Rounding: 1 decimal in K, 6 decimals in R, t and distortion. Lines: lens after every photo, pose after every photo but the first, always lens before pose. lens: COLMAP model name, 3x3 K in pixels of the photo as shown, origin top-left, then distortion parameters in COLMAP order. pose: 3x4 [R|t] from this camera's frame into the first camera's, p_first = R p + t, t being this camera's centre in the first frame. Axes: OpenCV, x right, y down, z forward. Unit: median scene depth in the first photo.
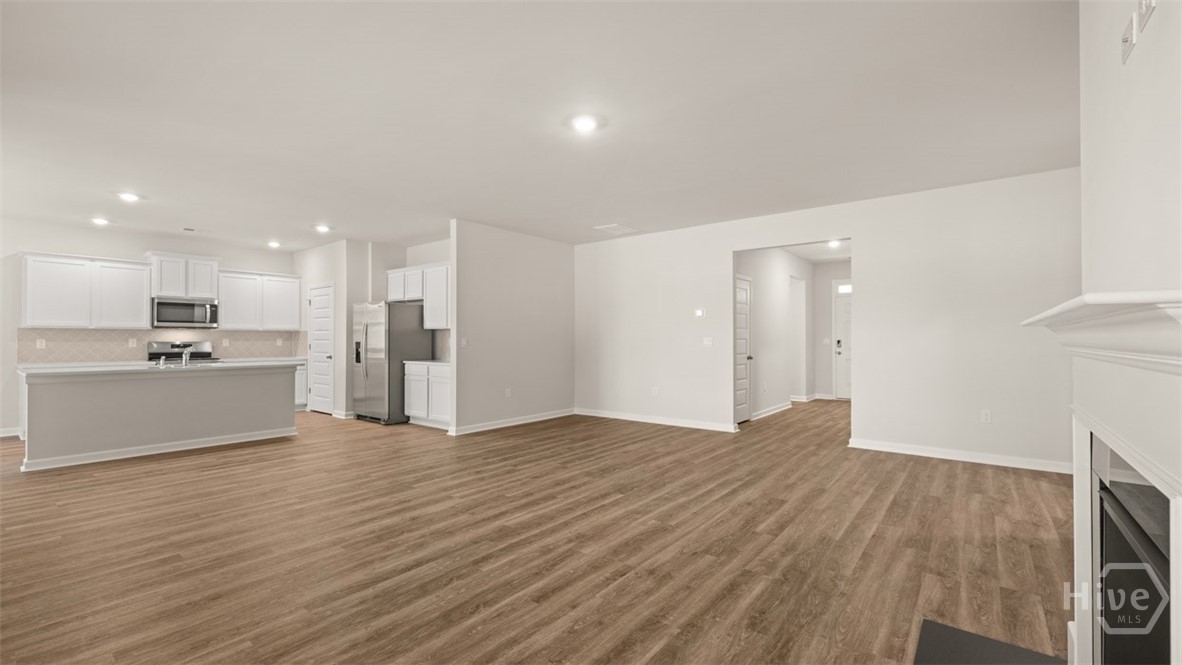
lens RADIAL K [[515.3, 0, 587.5], [0, 515.3, 339.4], [0, 0, 1]] dist [-0.001063, -0.000127]
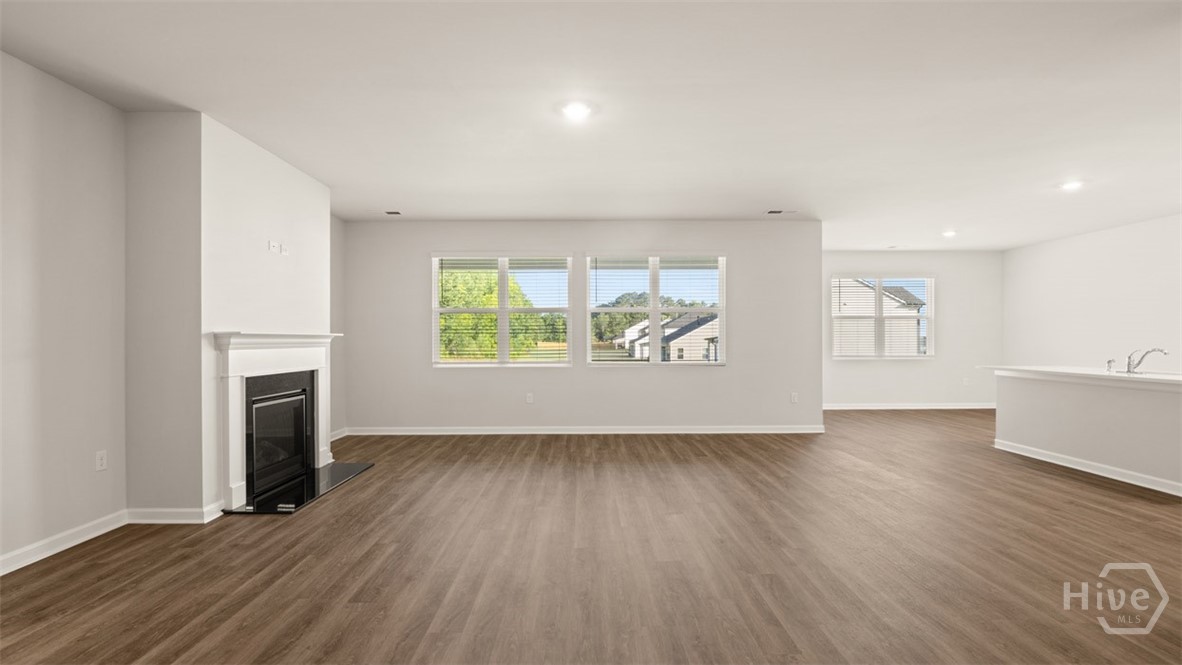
lens RADIAL K [[514.1, 0, 591.0], [0, 514.1, 332.5], [0, 0, 1]] dist [-0.000181, 0.000002]
pose [[-0.767093, -0.006393, -0.641504, 0.716267], [0.002690, 0.999910, -0.013181, -0.009825], [0.641530, -0.011837, -0.767007, 2.119297]]
